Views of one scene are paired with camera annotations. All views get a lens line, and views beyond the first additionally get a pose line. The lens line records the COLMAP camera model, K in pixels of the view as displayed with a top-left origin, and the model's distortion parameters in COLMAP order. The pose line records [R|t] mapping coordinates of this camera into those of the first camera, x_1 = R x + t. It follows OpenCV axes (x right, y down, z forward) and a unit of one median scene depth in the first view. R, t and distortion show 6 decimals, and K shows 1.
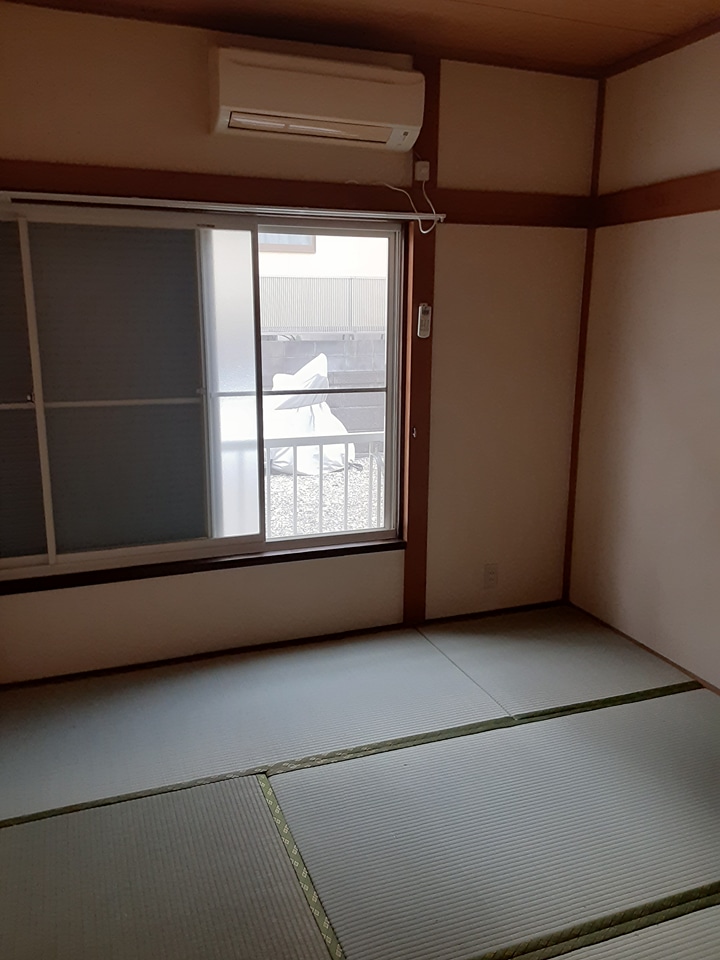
lens RADIAL K [[778.9, 0, 360.0], [0, 778.9, 480.0], [0, 0, 1]] dist [0.148641, -0.211593]
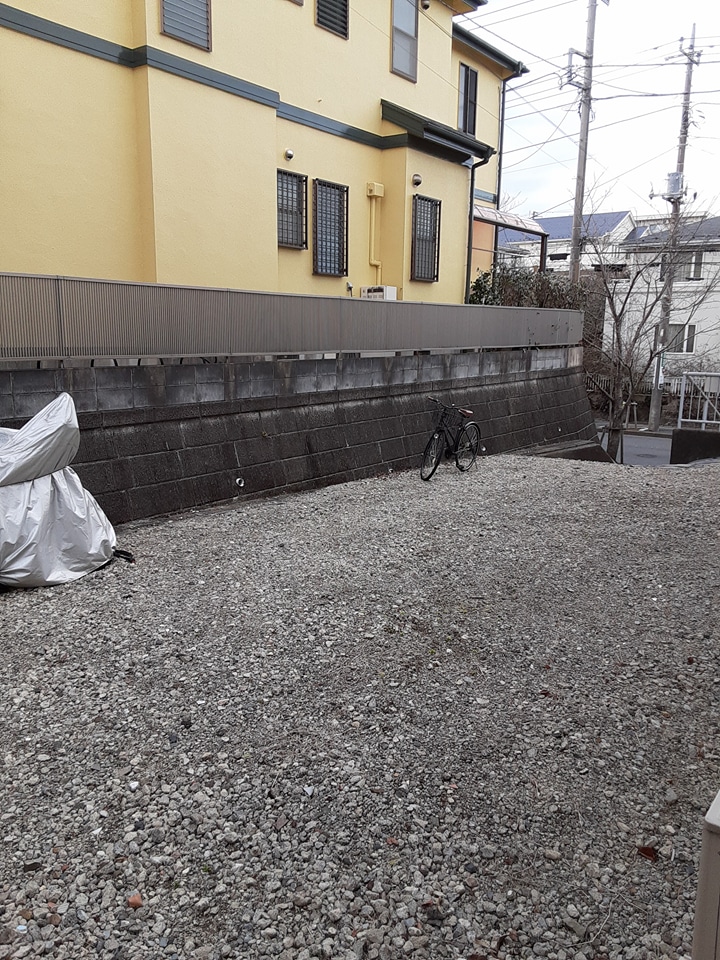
lens RADIAL K [[778.9, 0, 360.0], [0, 778.9, 480.0], [0, 0, 1]] dist [0.148641, -0.211593]
pose [[0.845074, -0.098745, 0.525452, -0.187649], [0.108759, 0.993997, 0.011881, -0.070016], [-0.523471, 0.047107, 0.850740, 0.317976]]
